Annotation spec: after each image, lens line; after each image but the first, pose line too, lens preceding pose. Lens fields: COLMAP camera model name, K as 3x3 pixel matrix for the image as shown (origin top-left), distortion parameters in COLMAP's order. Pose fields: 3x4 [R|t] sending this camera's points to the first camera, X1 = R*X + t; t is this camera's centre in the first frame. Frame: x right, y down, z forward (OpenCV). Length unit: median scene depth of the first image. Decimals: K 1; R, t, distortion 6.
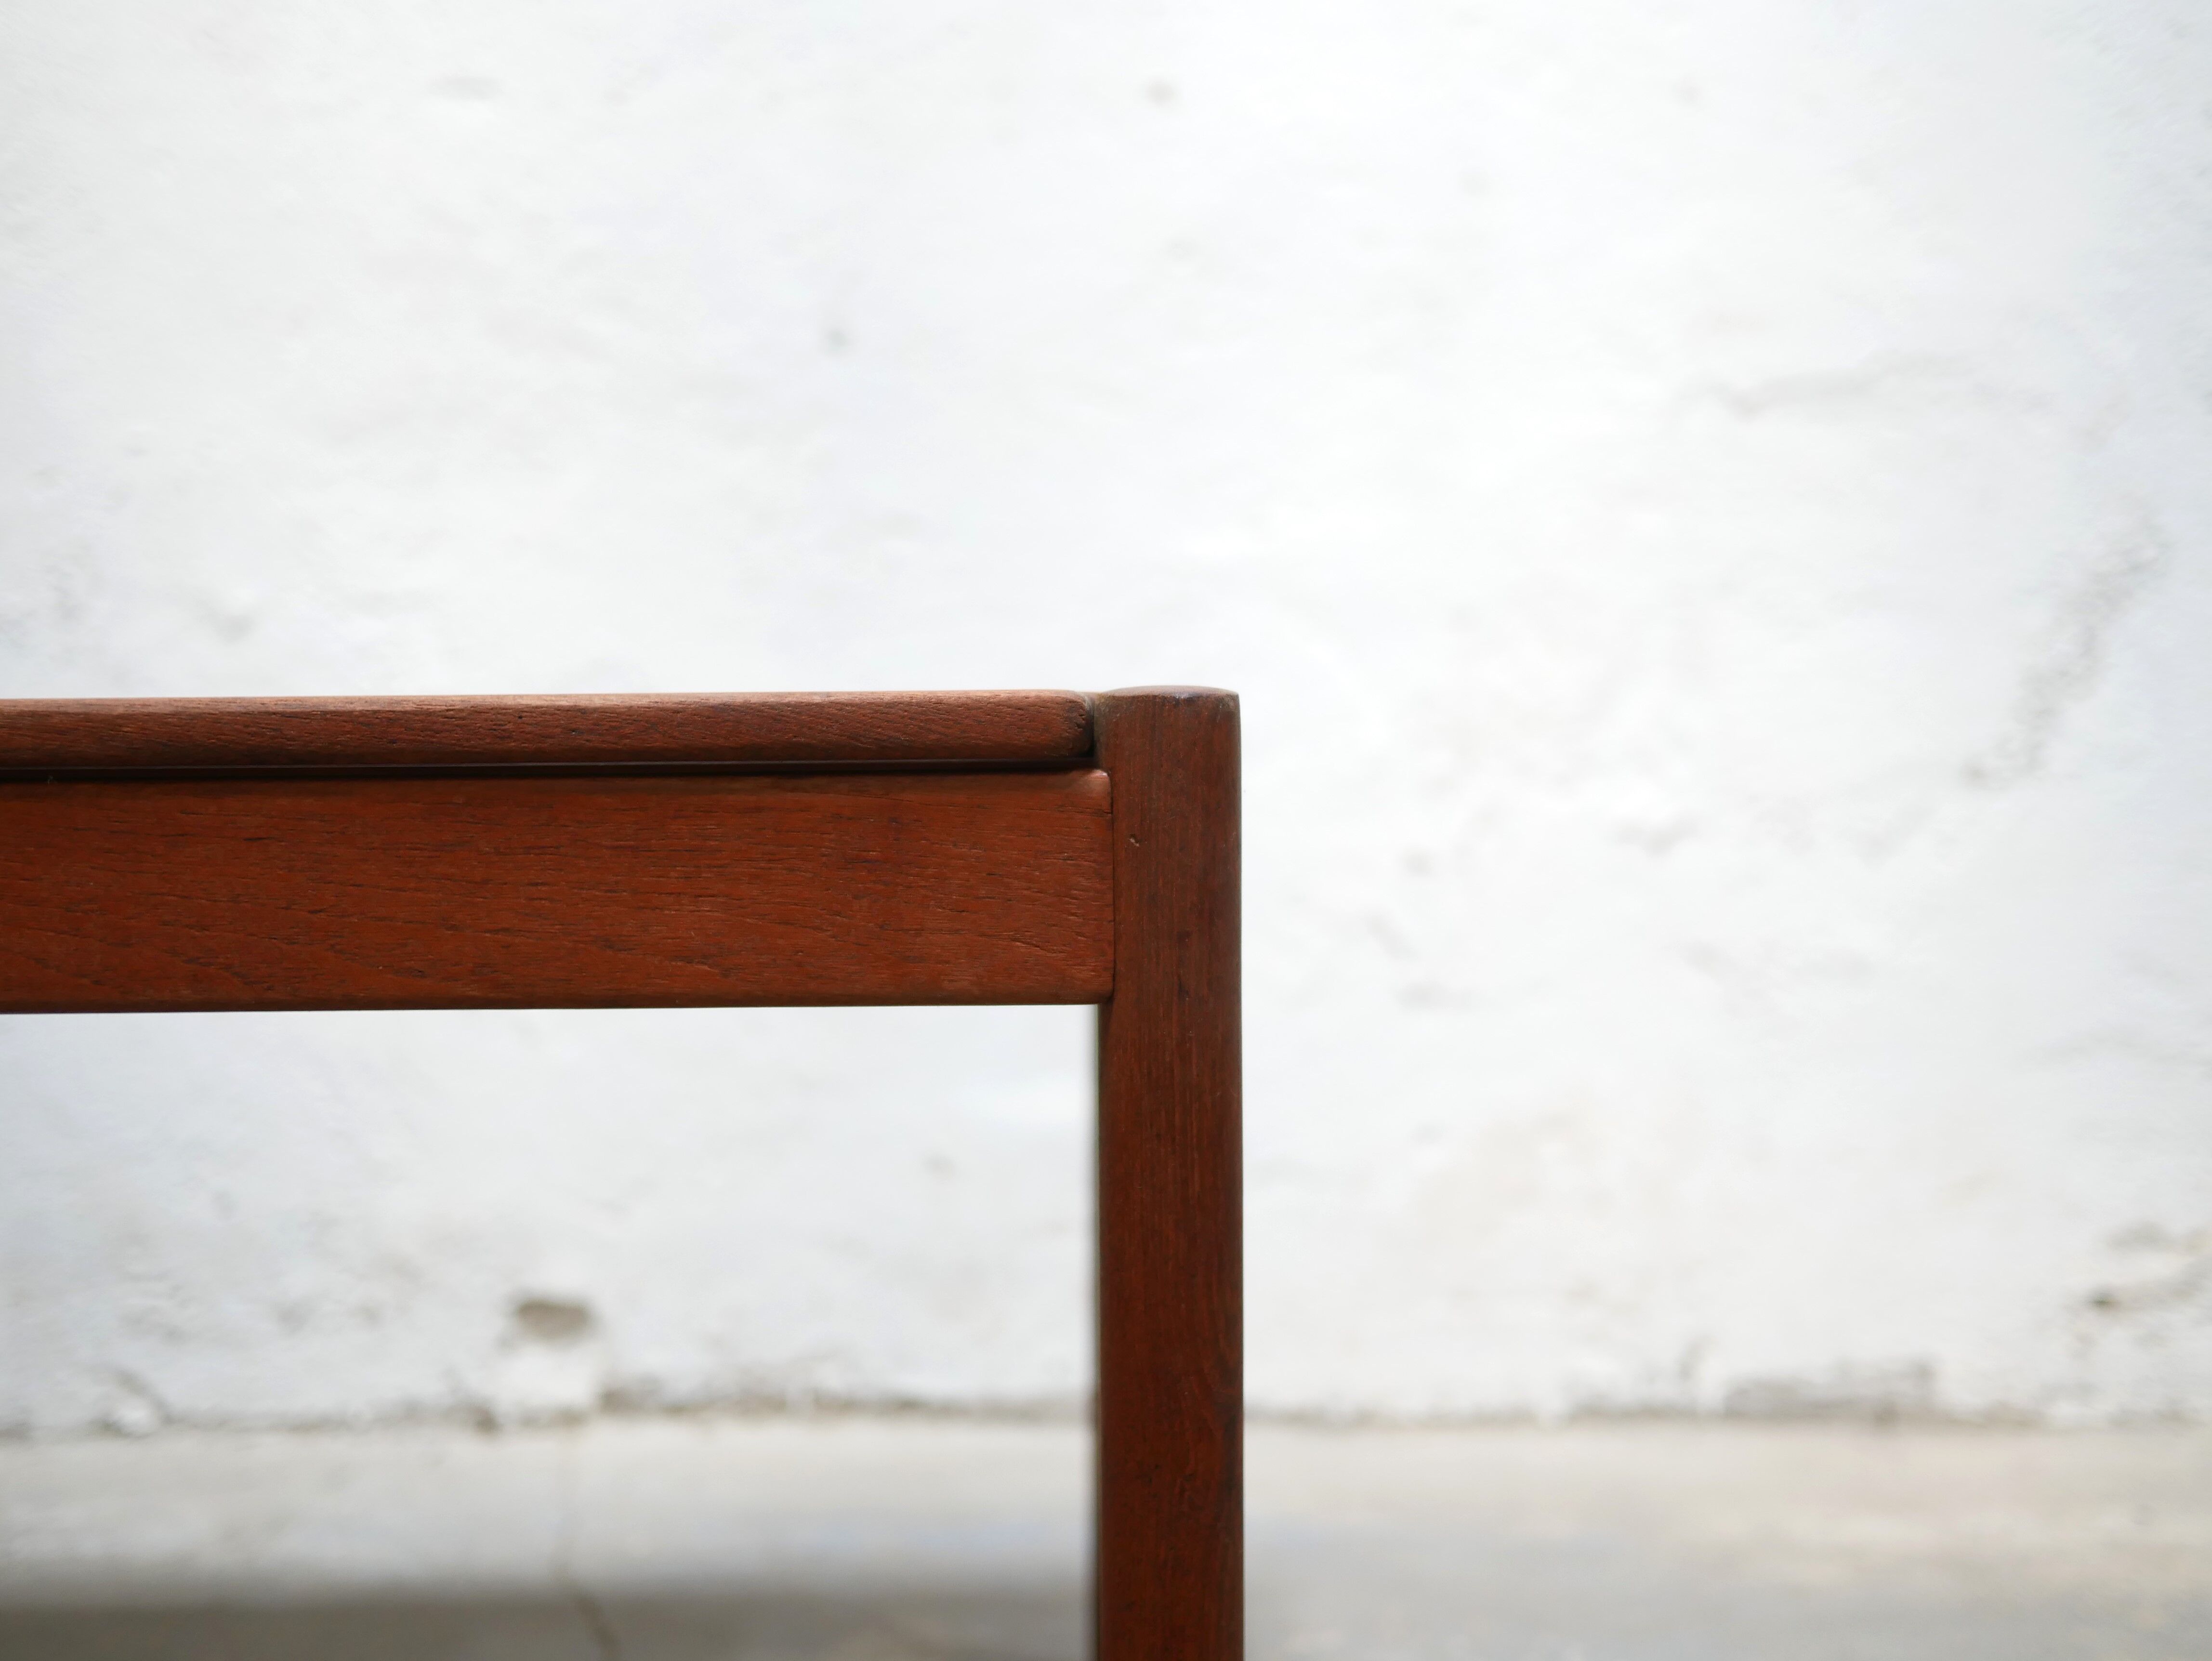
lens RADIAL K [[2476.1, 0, 1102.3], [0, 2476.1, 821.3], [0, 0, 1]] dist [-0.007050, 0.000000]
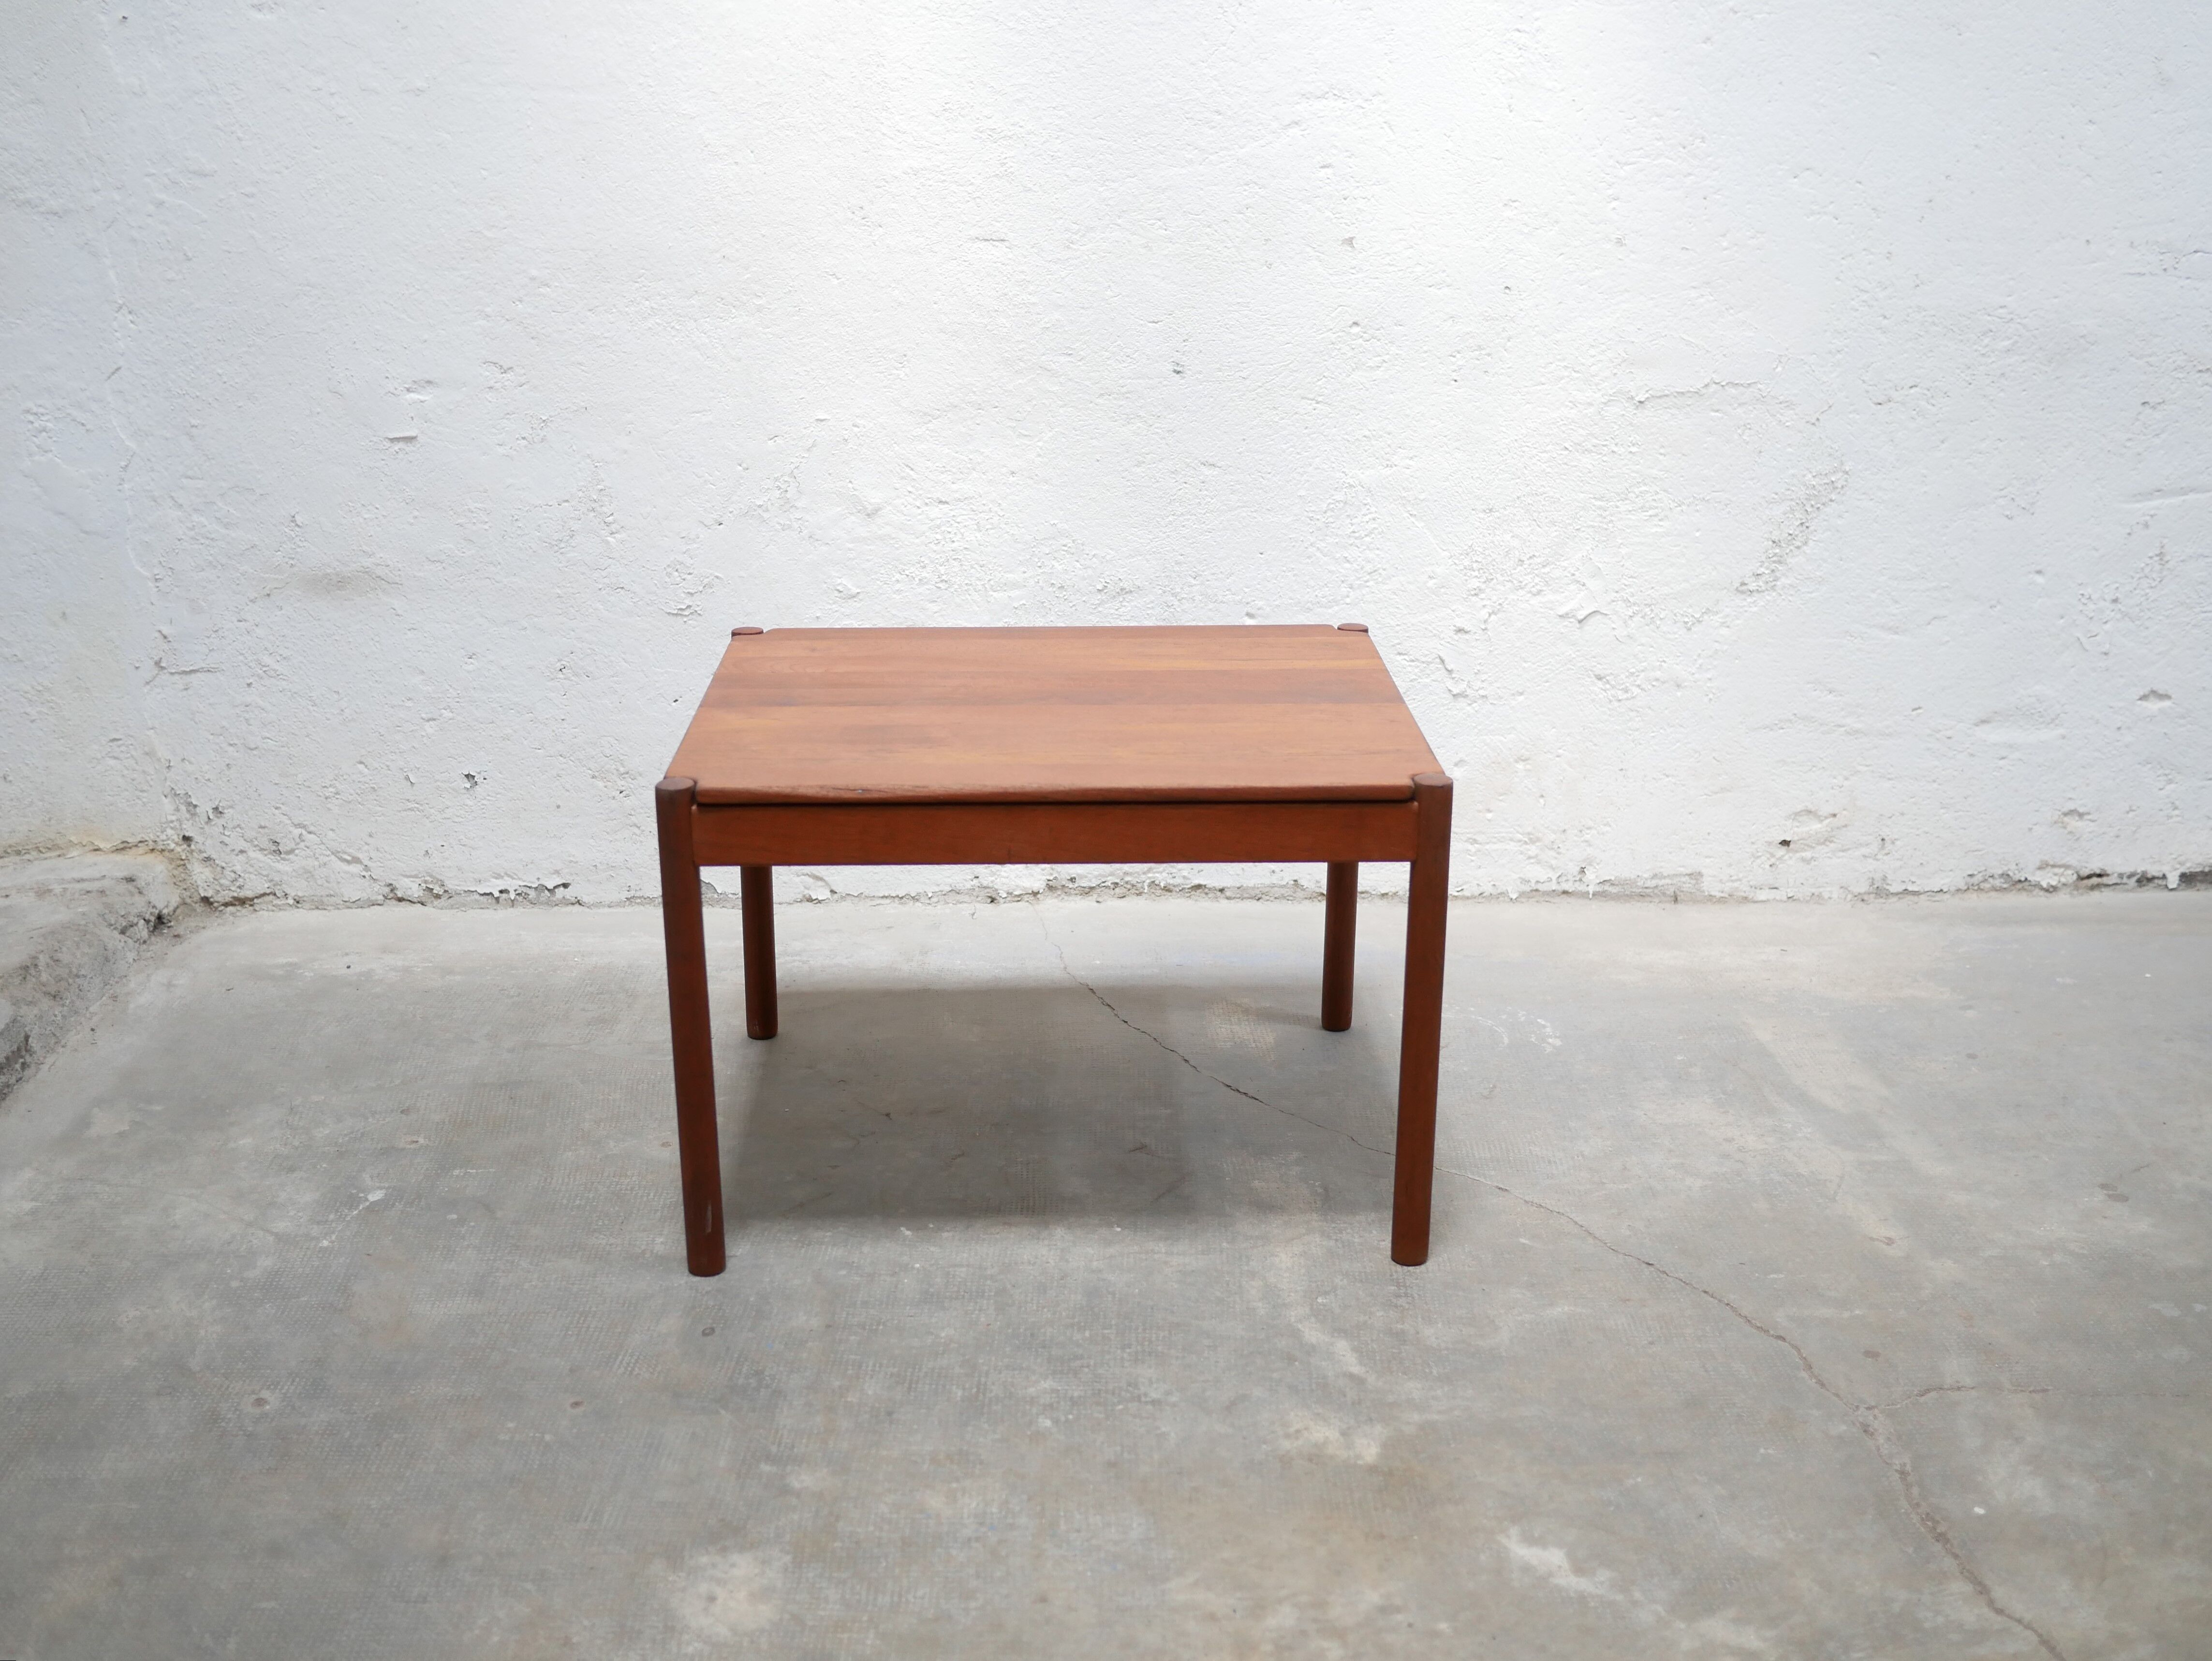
lens RADIAL K [[2449.0, 0, 1119.4], [0, 2449.0, 782.0], [0, 0, 1]] dist [-0.005574, 0.000000]
pose [[0.999640, 0.006321, 0.026087, -0.198199], [-0.012554, 0.969123, 0.246258, -0.347836], [-0.023725, -0.246497, 0.968853, -0.935121]]
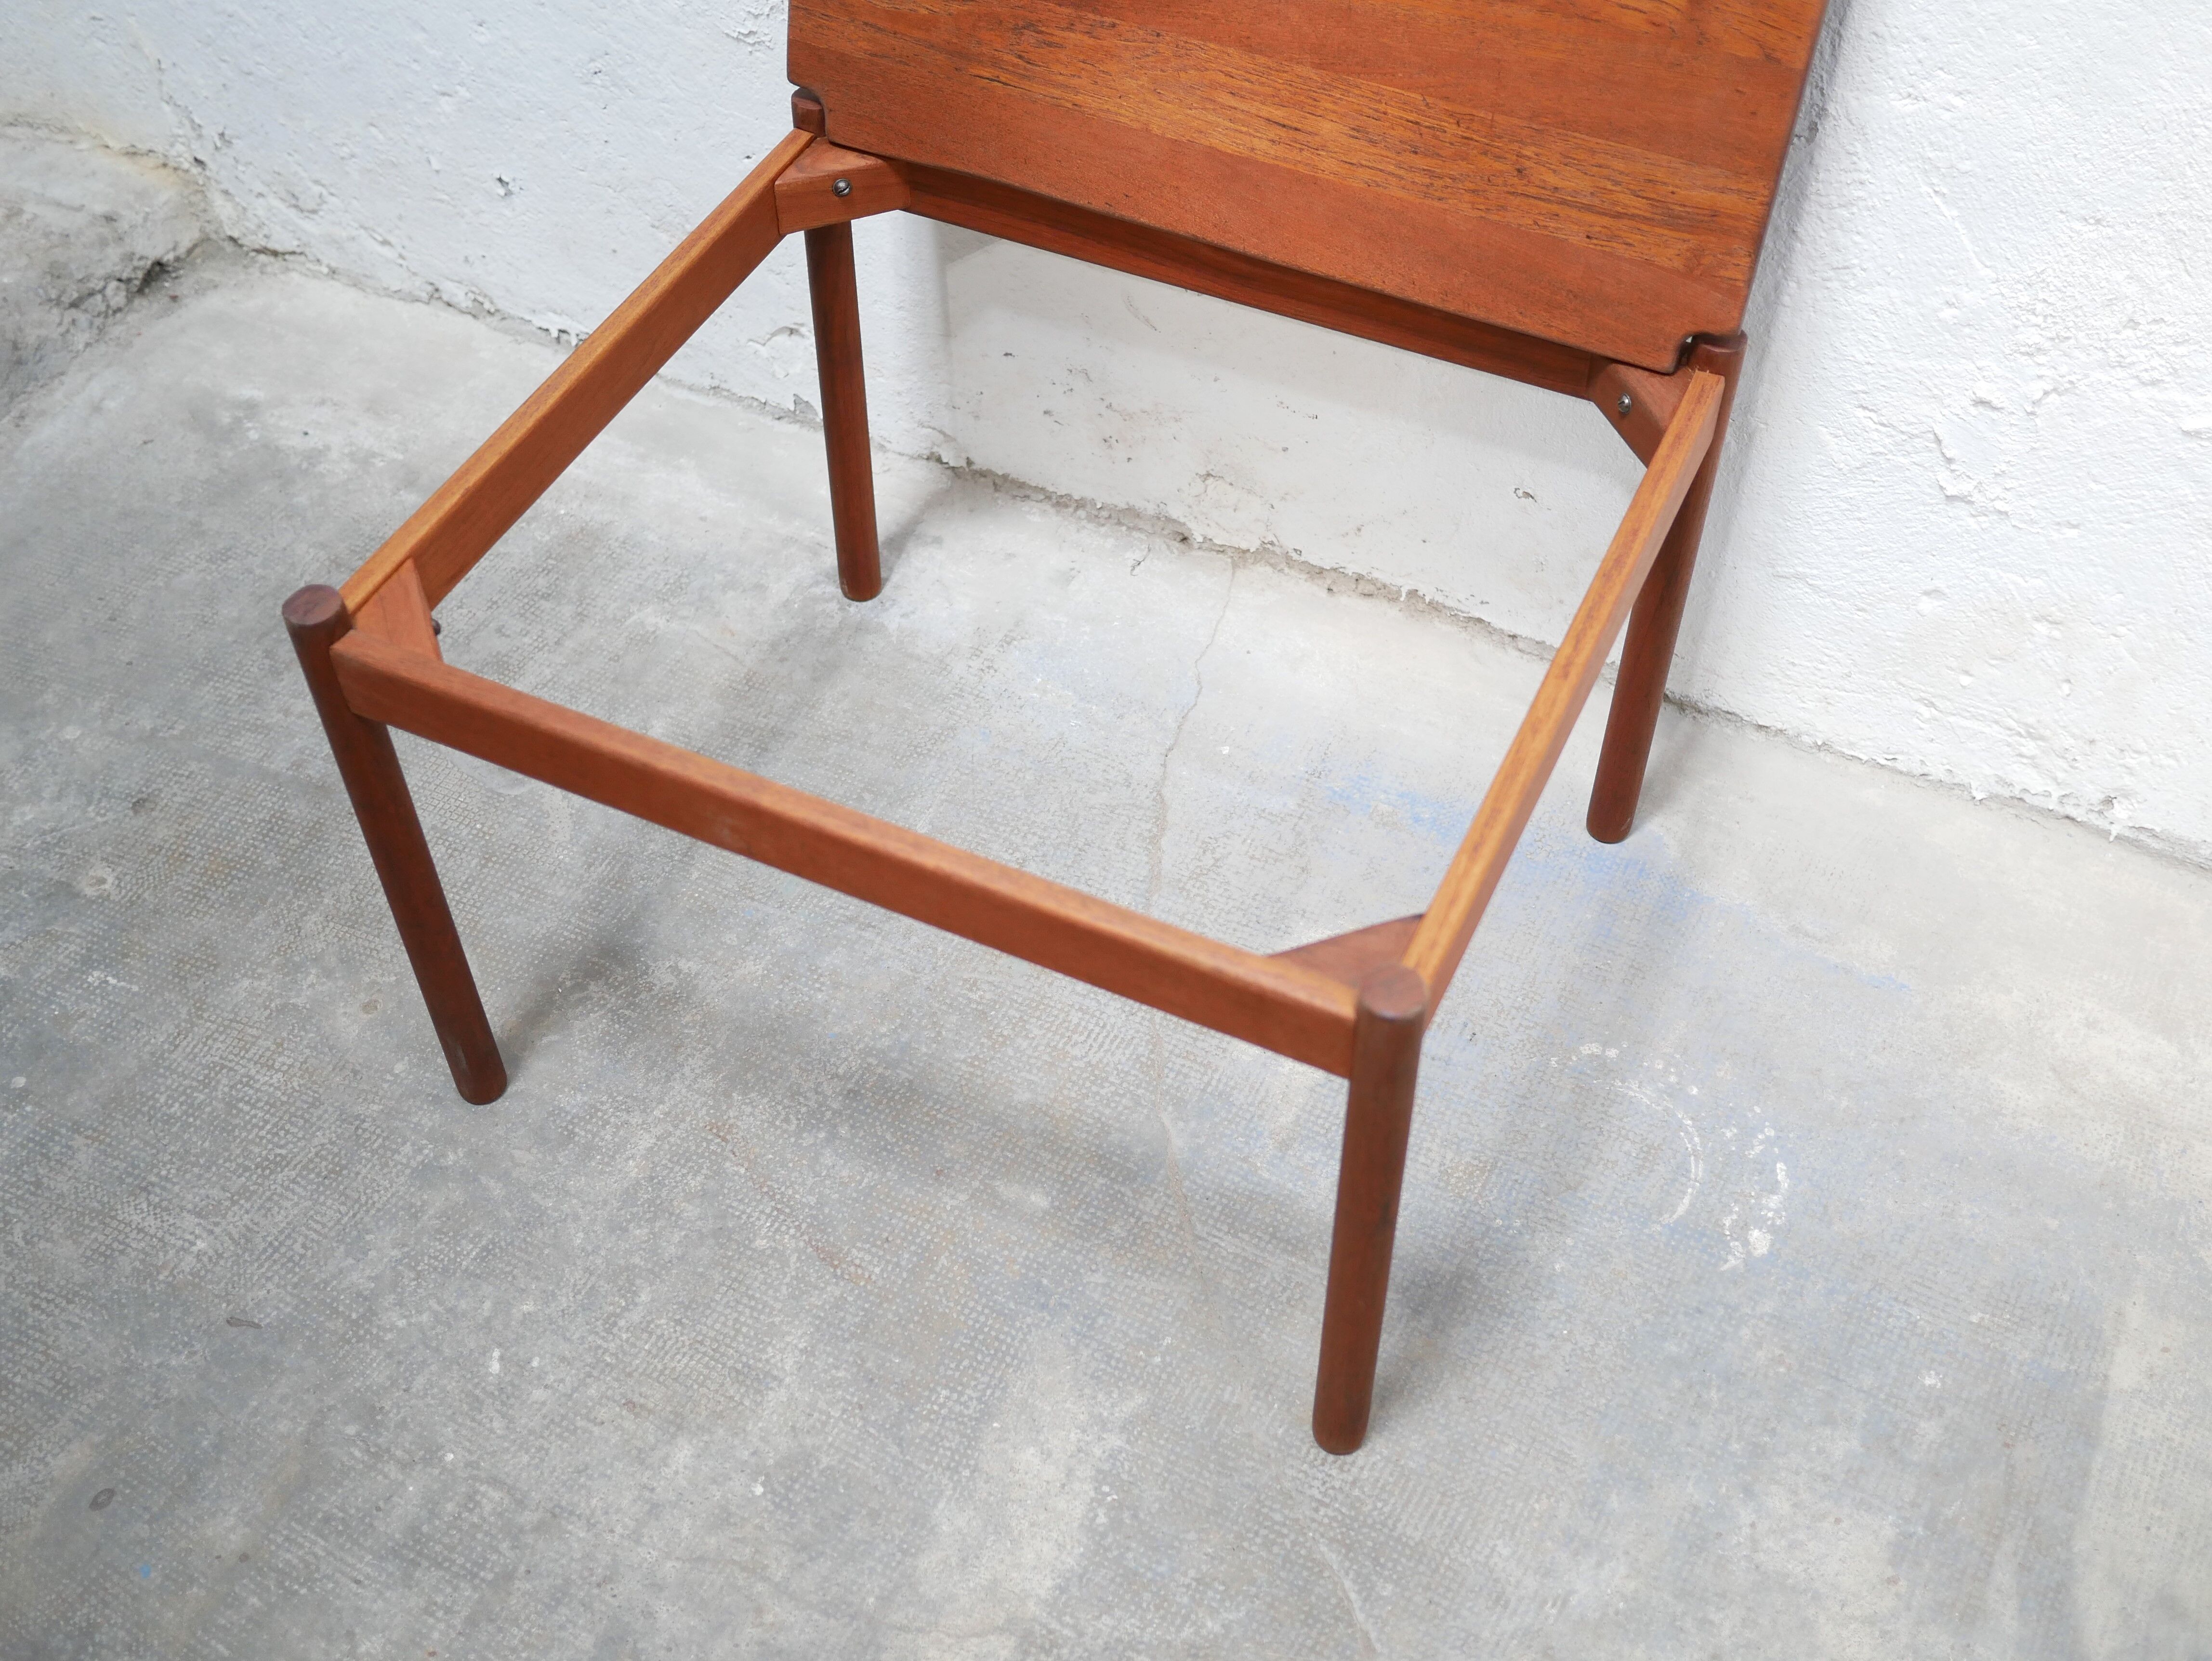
lens RADIAL K [[2476.1, 0, 1133.4], [0, 2476.1, 788.5], [0, 0, 1]] dist [-0.007050, 0.000000]
pose [[0.893920, 0.336927, -0.295613, 0.170513], [-0.027150, 0.699008, 0.714599, -0.622596], [0.447403, -0.630768, 0.634005, 0.048947]]
